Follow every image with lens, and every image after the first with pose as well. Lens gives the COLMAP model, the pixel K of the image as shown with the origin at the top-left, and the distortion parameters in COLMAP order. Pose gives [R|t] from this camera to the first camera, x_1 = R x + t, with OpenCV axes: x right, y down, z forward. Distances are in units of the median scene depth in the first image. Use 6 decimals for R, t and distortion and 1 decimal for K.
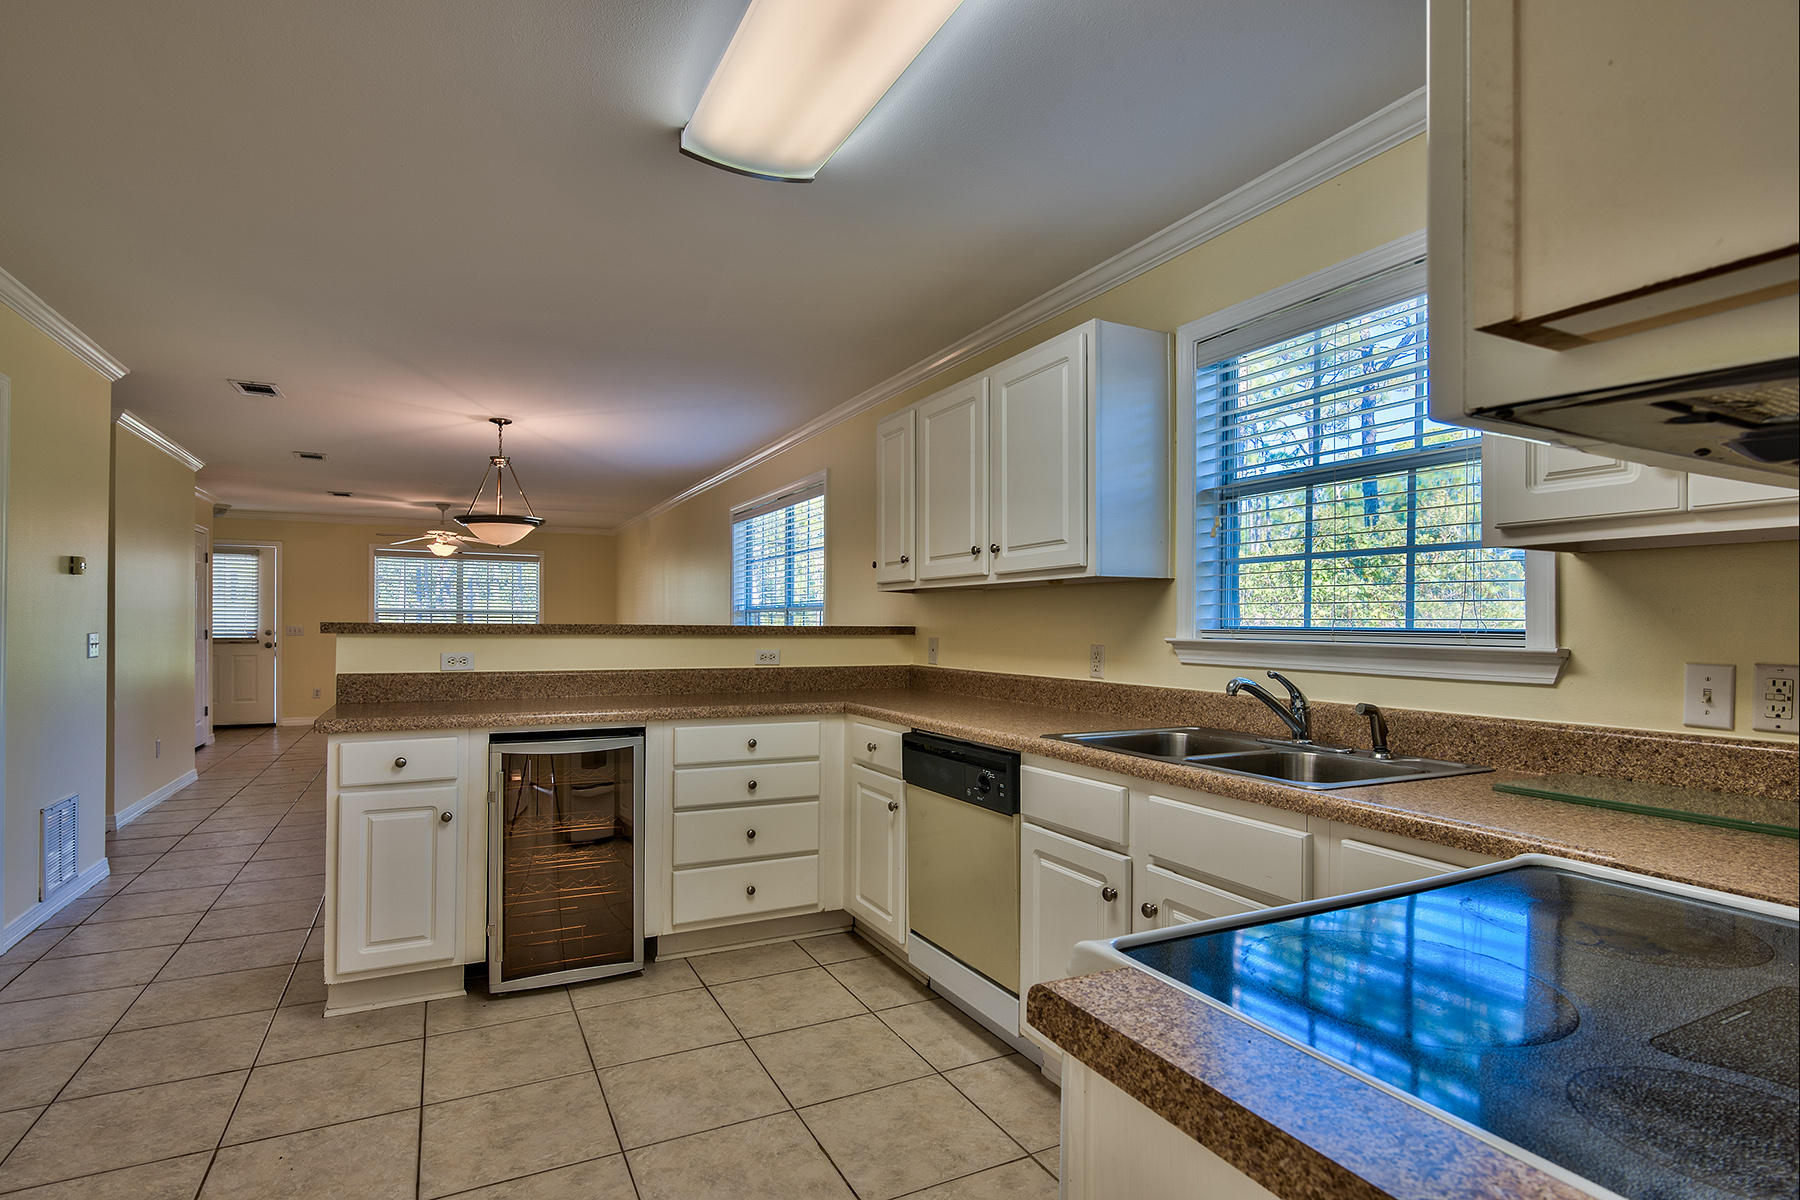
lens RADIAL K [[895.8, 0, 890.6], [0, 895.8, 613.3], [0, 0, 1]] dist [0.001182, 0.000975]
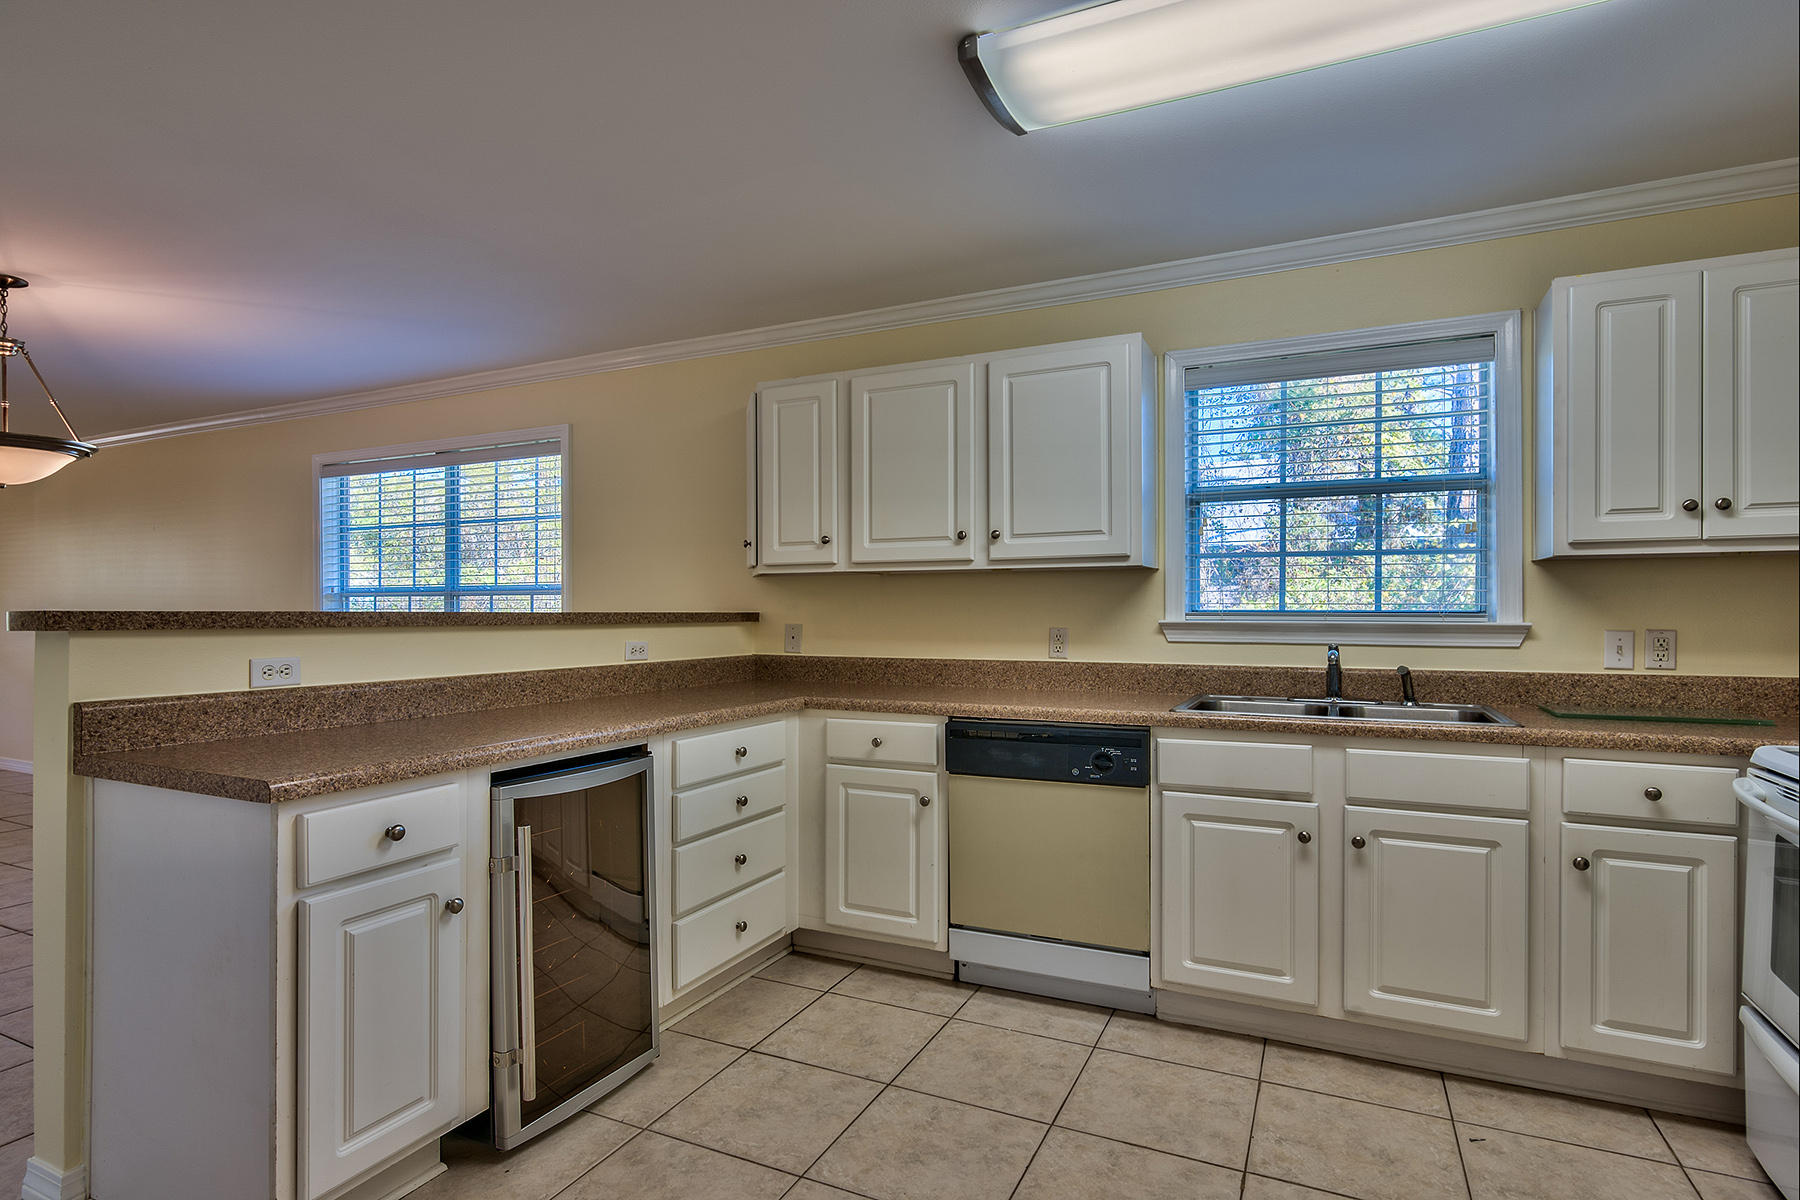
lens RADIAL K [[895.8, 0, 899.4], [0, 895.8, 604.1], [0, 0, 1]] dist [0.001182, 0.000975]
pose [[0.789380, -0.000075, 0.613905, -0.607188], [-0.003190, 0.999986, 0.004224, 0.002507], [-0.613897, -0.005292, 0.789369, 0.268076]]
